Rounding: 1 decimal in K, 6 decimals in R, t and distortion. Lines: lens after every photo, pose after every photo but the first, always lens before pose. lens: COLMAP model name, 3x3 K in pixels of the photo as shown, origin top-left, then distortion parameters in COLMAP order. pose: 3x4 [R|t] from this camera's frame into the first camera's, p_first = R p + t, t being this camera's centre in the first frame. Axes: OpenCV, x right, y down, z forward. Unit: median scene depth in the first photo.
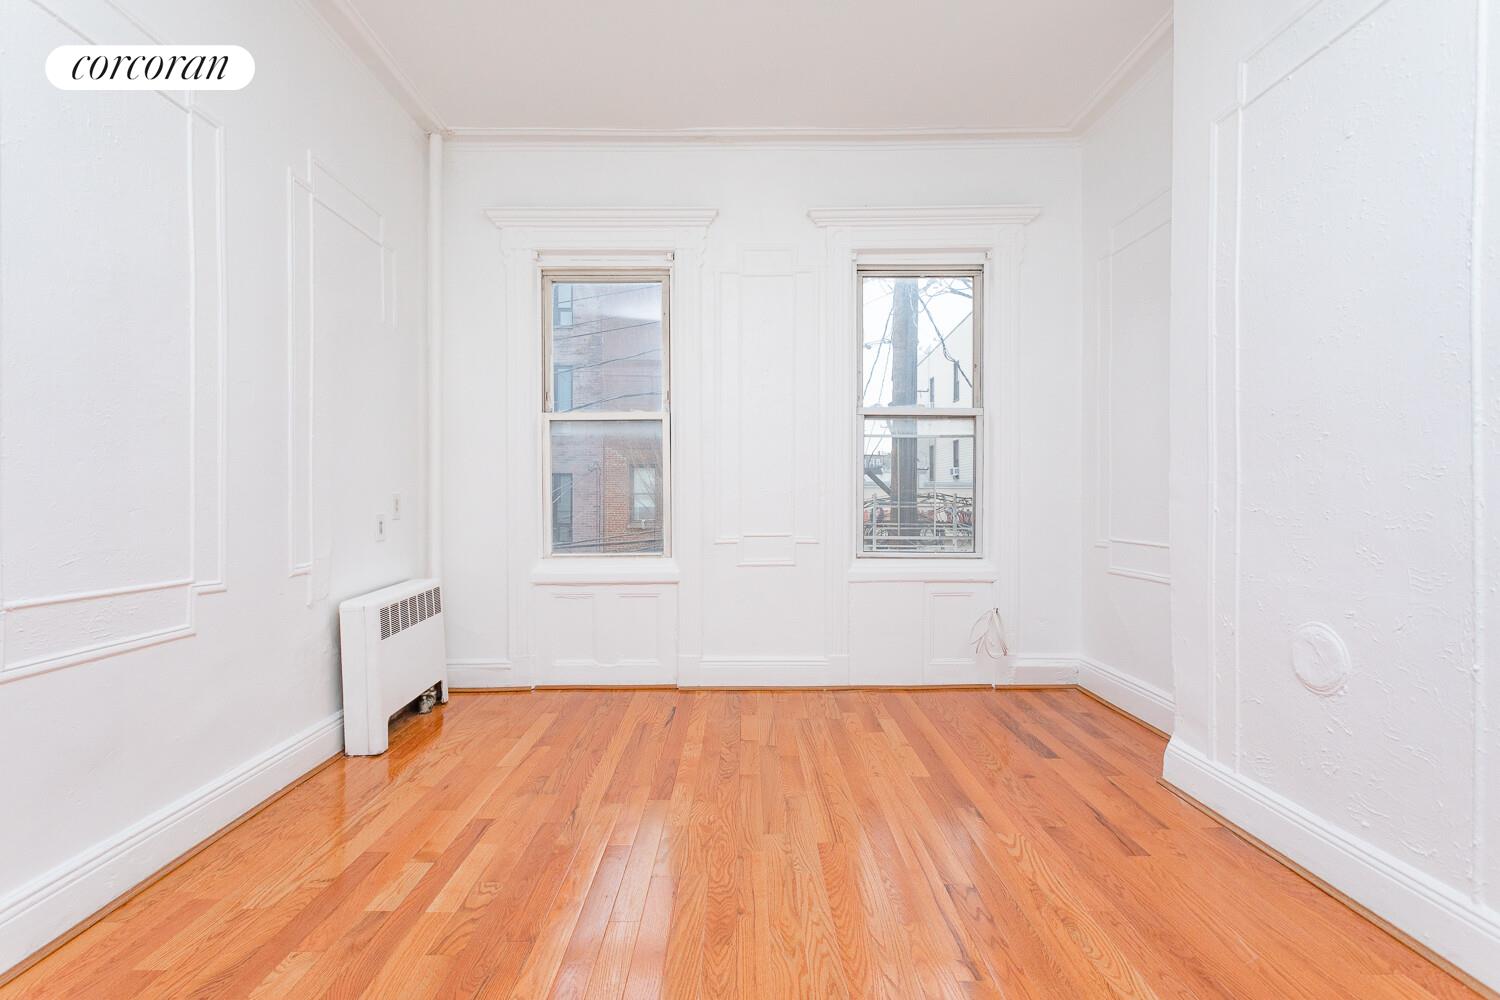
lens RADIAL K [[711.1, 0, 750.0], [0, 711.1, 500.0], [0, 0, 1]] dist [0.003330, 0.000781]
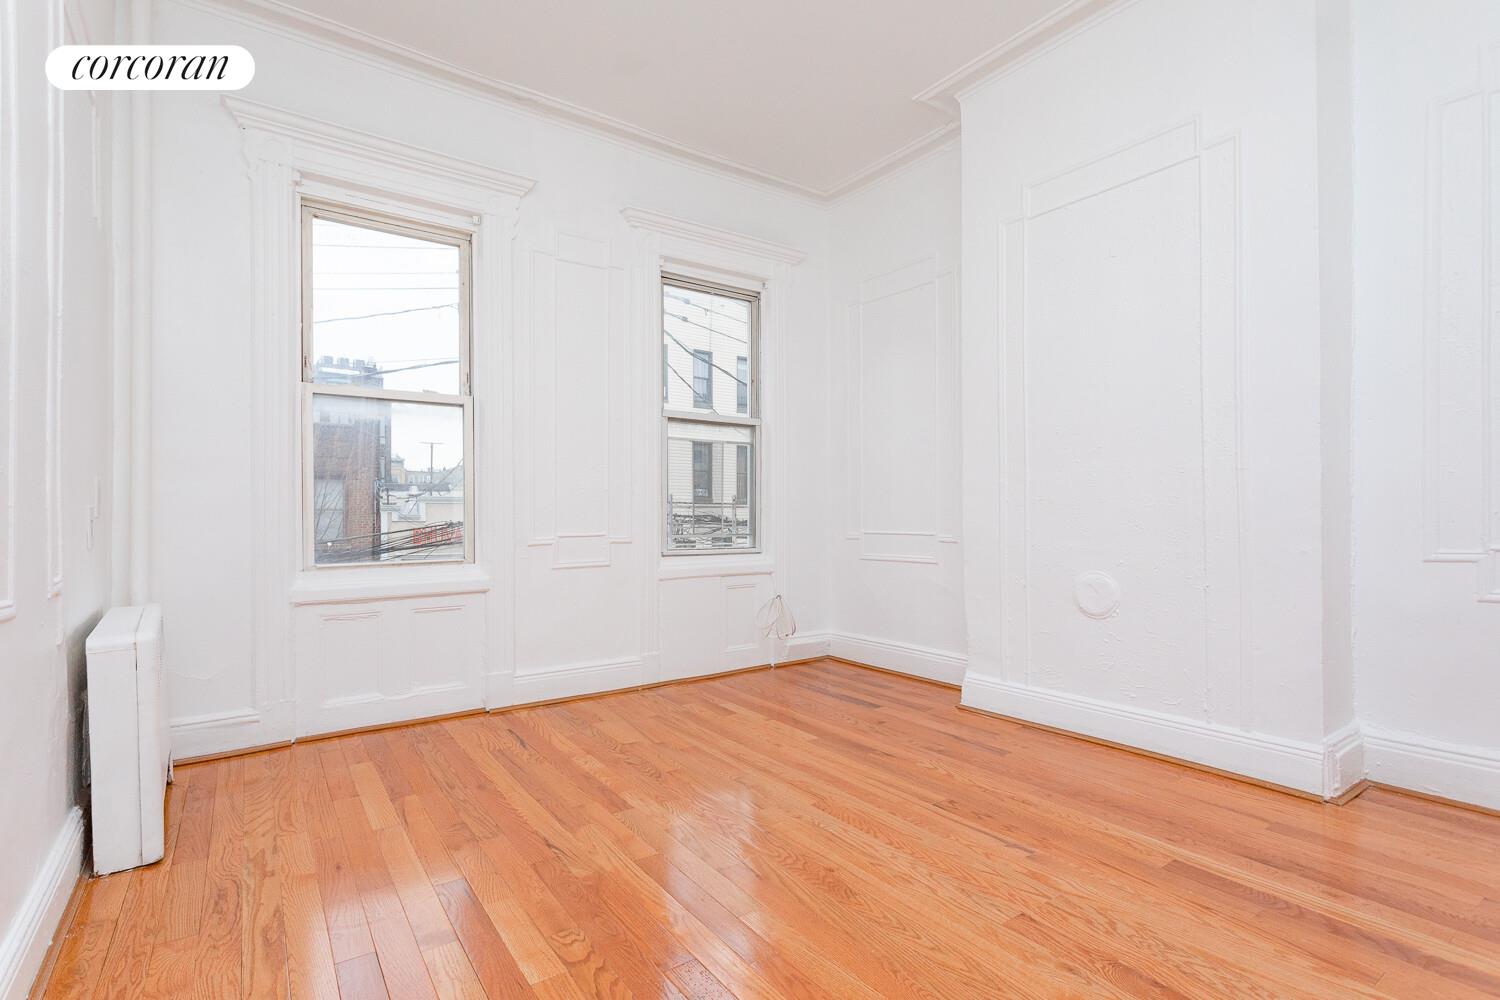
lens RADIAL K [[705.9, 0, 751.5], [0, 705.9, 507.9], [0, 0, 1]] dist [-0.000628, 0.000574]
pose [[0.819157, 0.003556, 0.573559, -0.382742], [0.005626, 0.999883, -0.014233, 0.031822], [-0.573542, 0.014886, 0.819041, 0.111426]]
